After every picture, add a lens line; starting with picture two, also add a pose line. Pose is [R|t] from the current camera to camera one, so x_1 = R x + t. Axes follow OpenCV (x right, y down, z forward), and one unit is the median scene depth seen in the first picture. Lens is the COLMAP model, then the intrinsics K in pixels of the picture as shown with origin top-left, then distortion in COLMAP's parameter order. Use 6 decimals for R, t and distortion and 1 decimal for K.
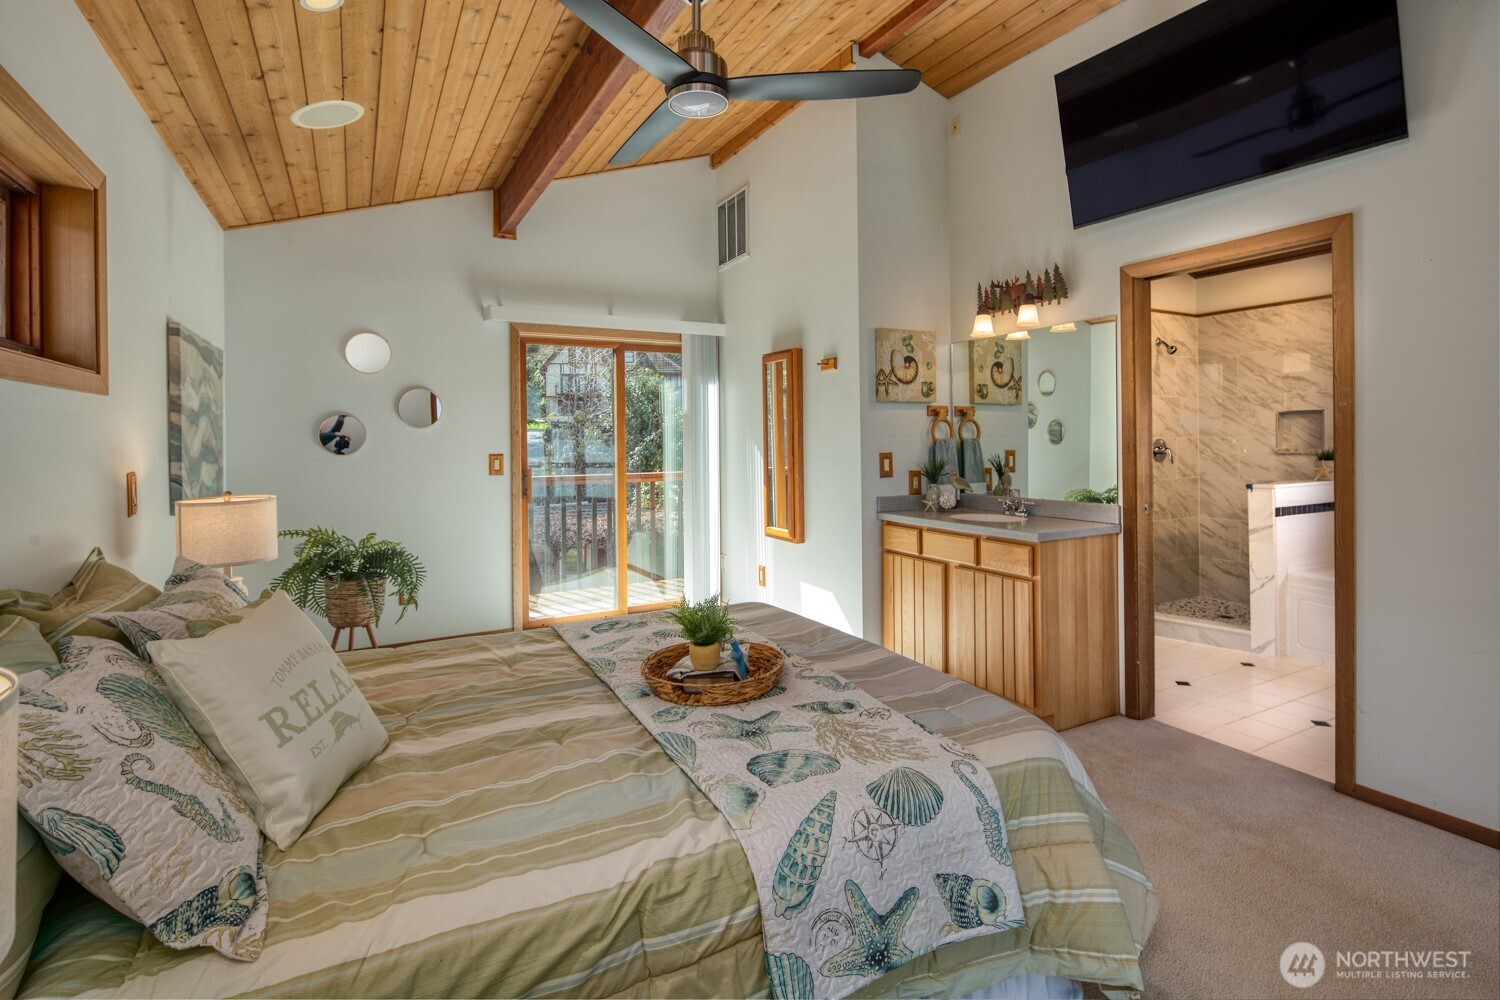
lens RADIAL K [[726.6, 0, 752.0], [0, 726.6, 441.6], [0, 0, 1]] dist [0.003656, -0.002102]
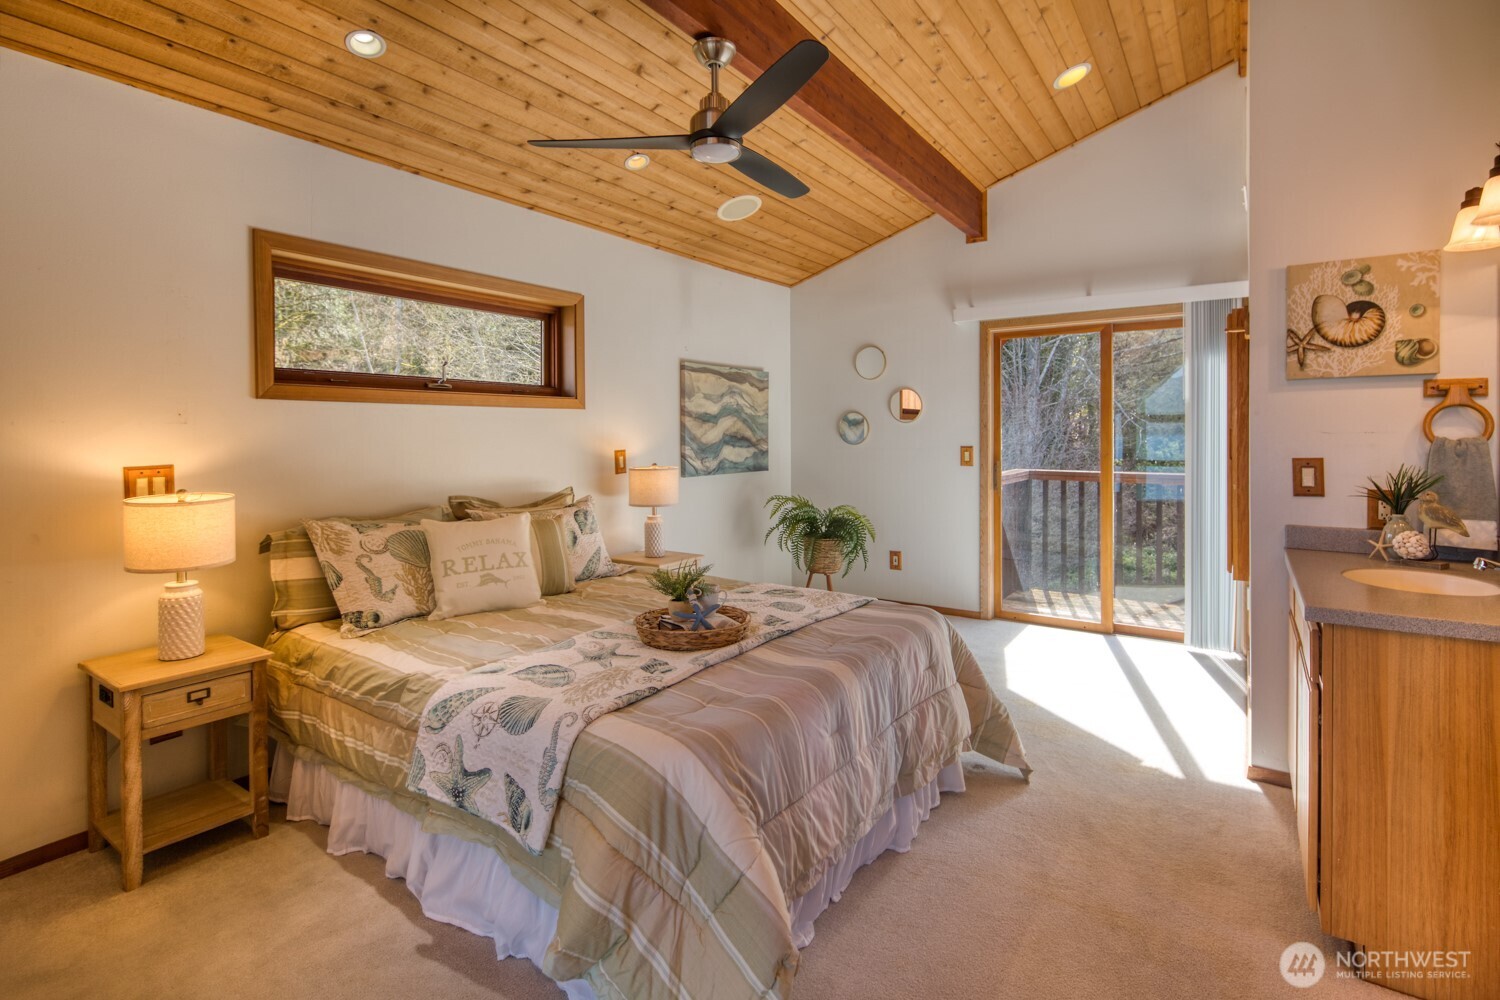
lens RADIAL K [[726.6, 0, 748.0], [0, 726.6, 440.5], [0, 0, 1]] dist [0.003656, -0.002102]
pose [[0.451919, 0.016986, -0.891897, 0.457083], [-0.006104, 0.999854, 0.015949, -0.006290], [0.892038, -0.001763, 0.451956, 0.228951]]
